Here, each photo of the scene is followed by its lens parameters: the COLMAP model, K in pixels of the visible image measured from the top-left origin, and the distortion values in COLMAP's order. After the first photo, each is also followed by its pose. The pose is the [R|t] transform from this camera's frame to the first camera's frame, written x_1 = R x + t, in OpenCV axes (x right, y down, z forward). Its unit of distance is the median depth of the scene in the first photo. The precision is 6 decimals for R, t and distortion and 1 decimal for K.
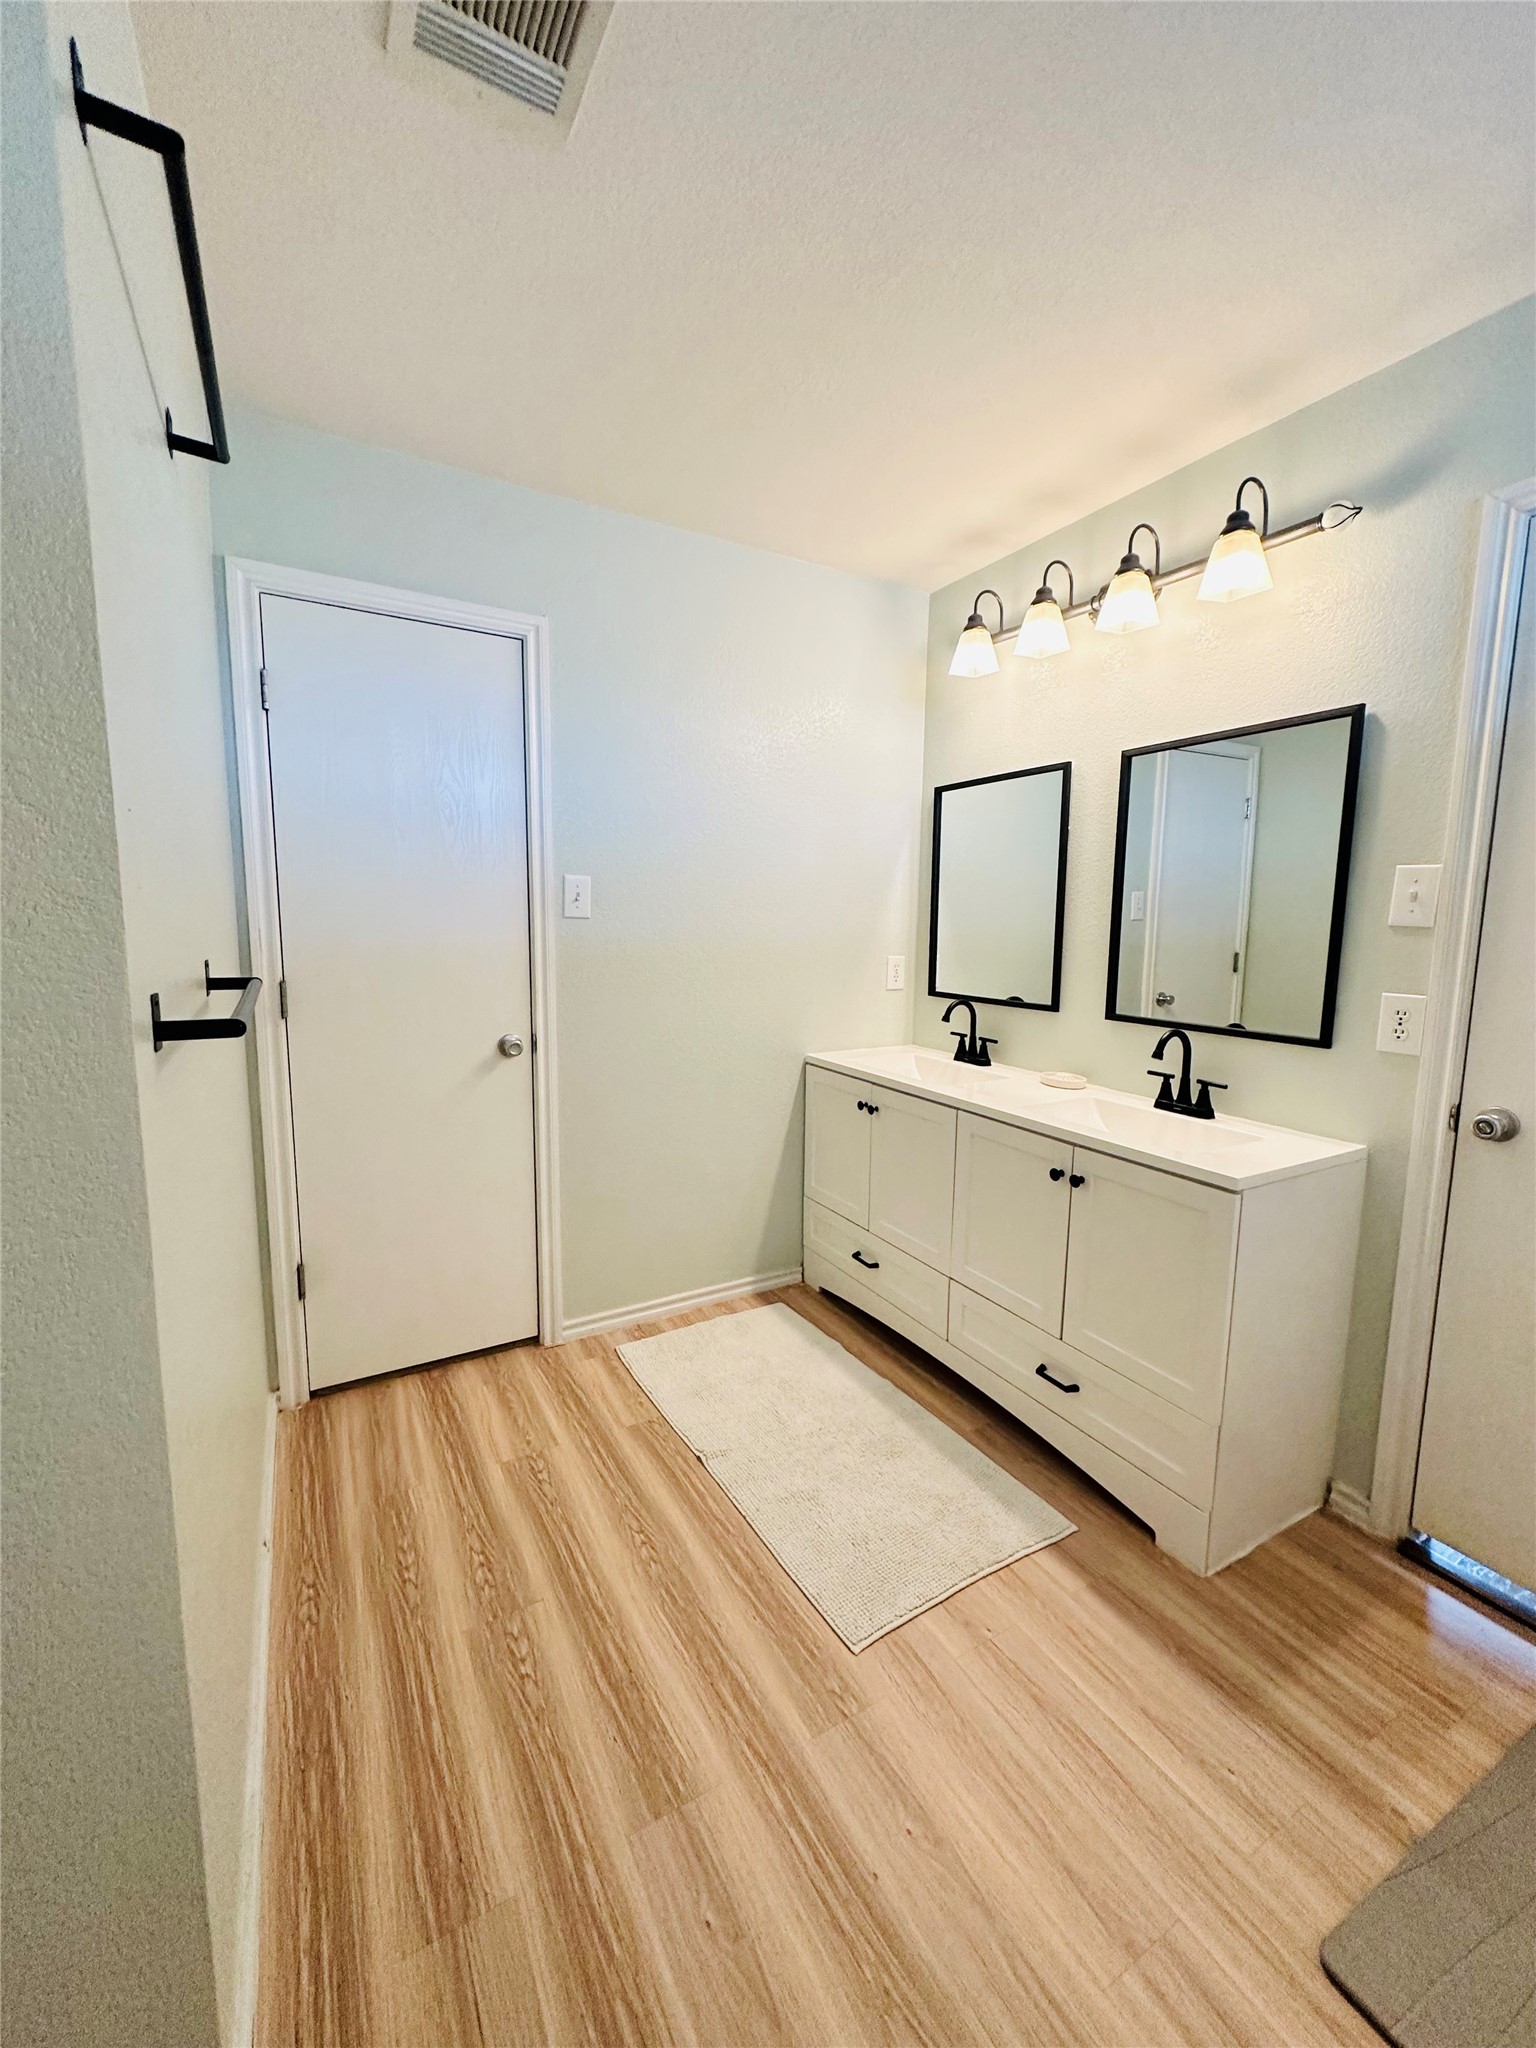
lens RADIAL K [[816.4, 0, 770.7], [0, 816.4, 1020.8], [0, 0, 1]] dist [-0.005026, 0.001322]
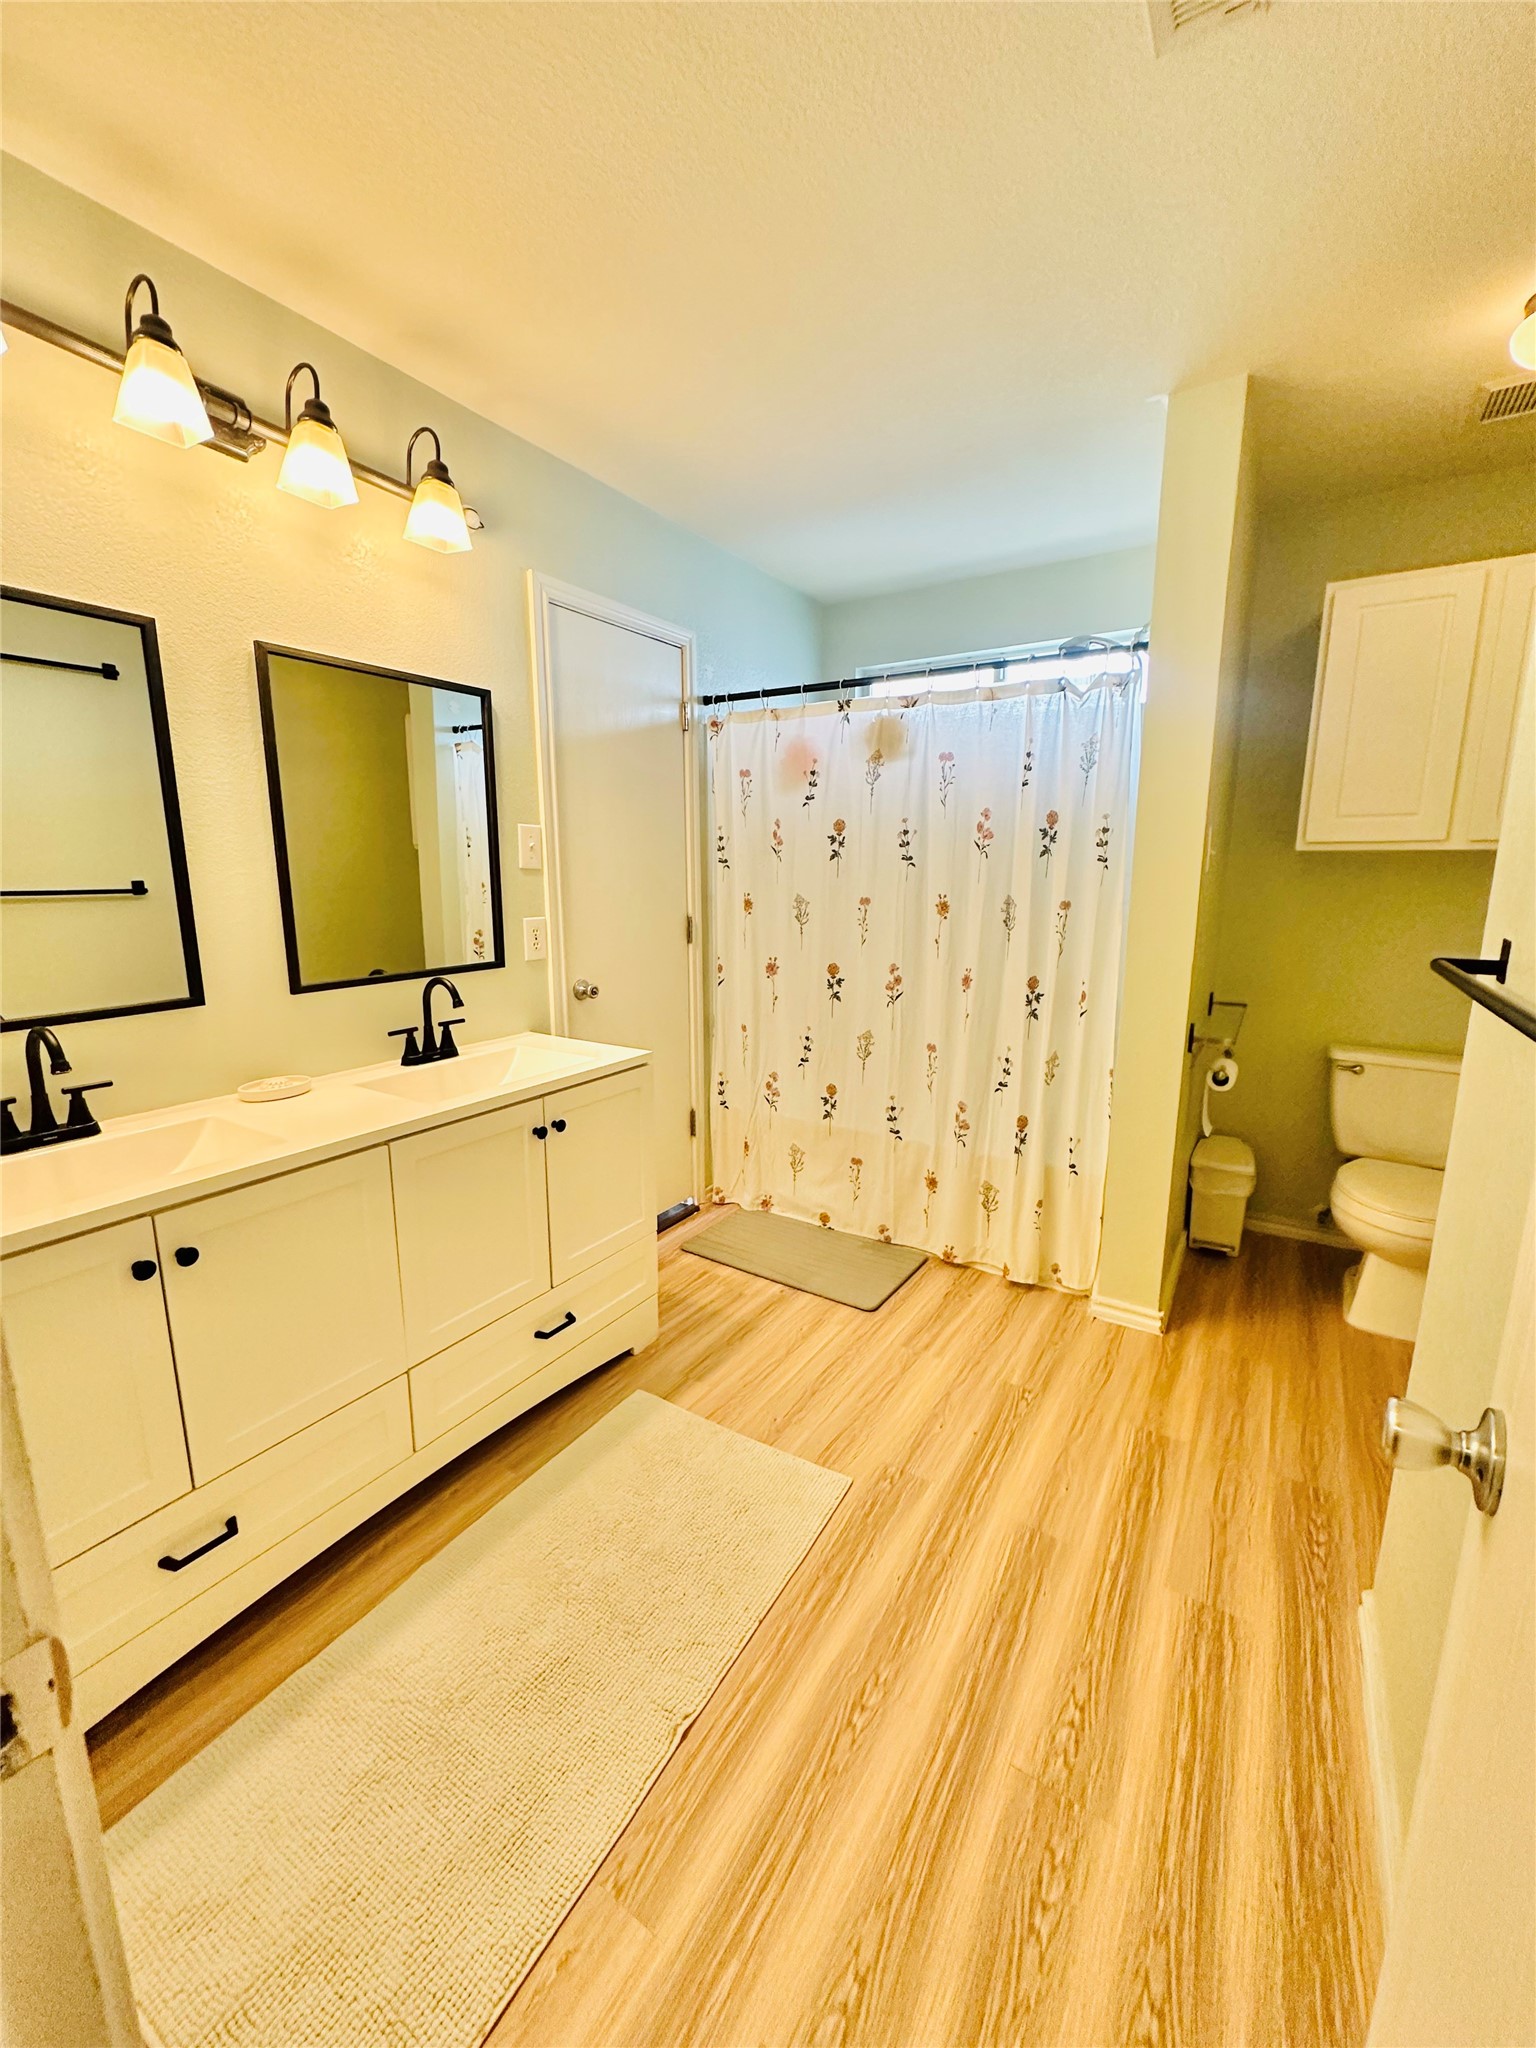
lens RADIAL K [[816.4, 0, 769.5], [0, 816.4, 1024.5], [0, 0, 1]] dist [-0.005026, 0.001322]
pose [[-0.467051, -0.178654, 0.865994, -0.613198], [0.109002, 0.960274, 0.256891, -0.159078], [-0.877486, 0.214376, -0.429024, 1.182628]]
